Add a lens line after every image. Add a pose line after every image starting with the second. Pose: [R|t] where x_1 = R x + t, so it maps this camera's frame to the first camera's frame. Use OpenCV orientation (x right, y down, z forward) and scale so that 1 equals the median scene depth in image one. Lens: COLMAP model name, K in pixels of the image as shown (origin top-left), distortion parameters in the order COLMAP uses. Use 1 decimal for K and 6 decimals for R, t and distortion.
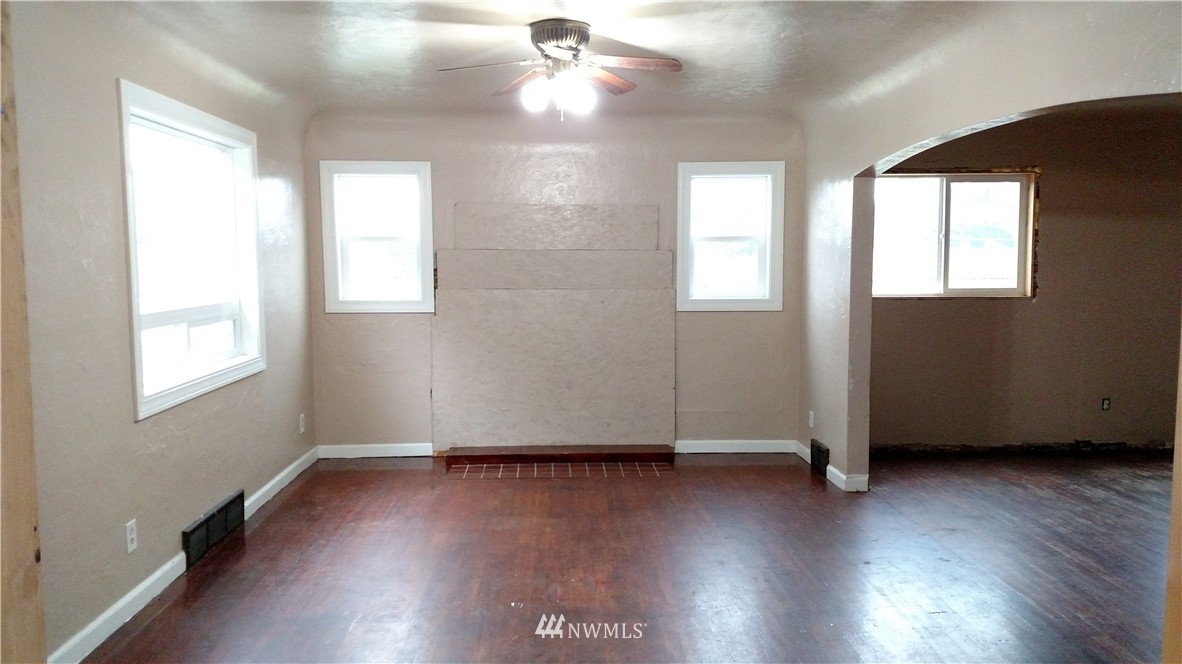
lens RADIAL K [[895.5, 0, 589.2], [0, 895.5, 333.2], [0, 0, 1]] dist [0.012754, -0.083143]
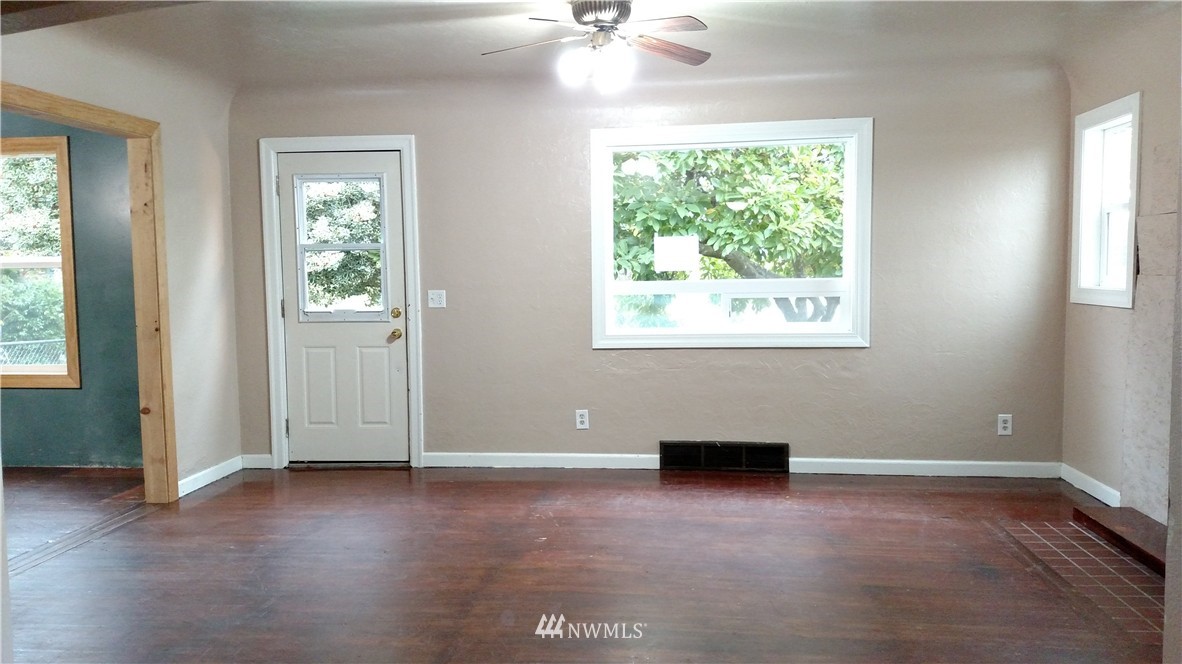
lens RADIAL K [[895.5, 0, 589.7], [0, 895.5, 331.8], [0, 0, 1]] dist [0.012754, -0.083143]
pose [[-0.189358, 0.072729, -0.979211, 0.764706], [-0.062069, 0.994372, 0.085858, -0.050127], [0.979944, 0.077037, -0.183778, 0.939369]]
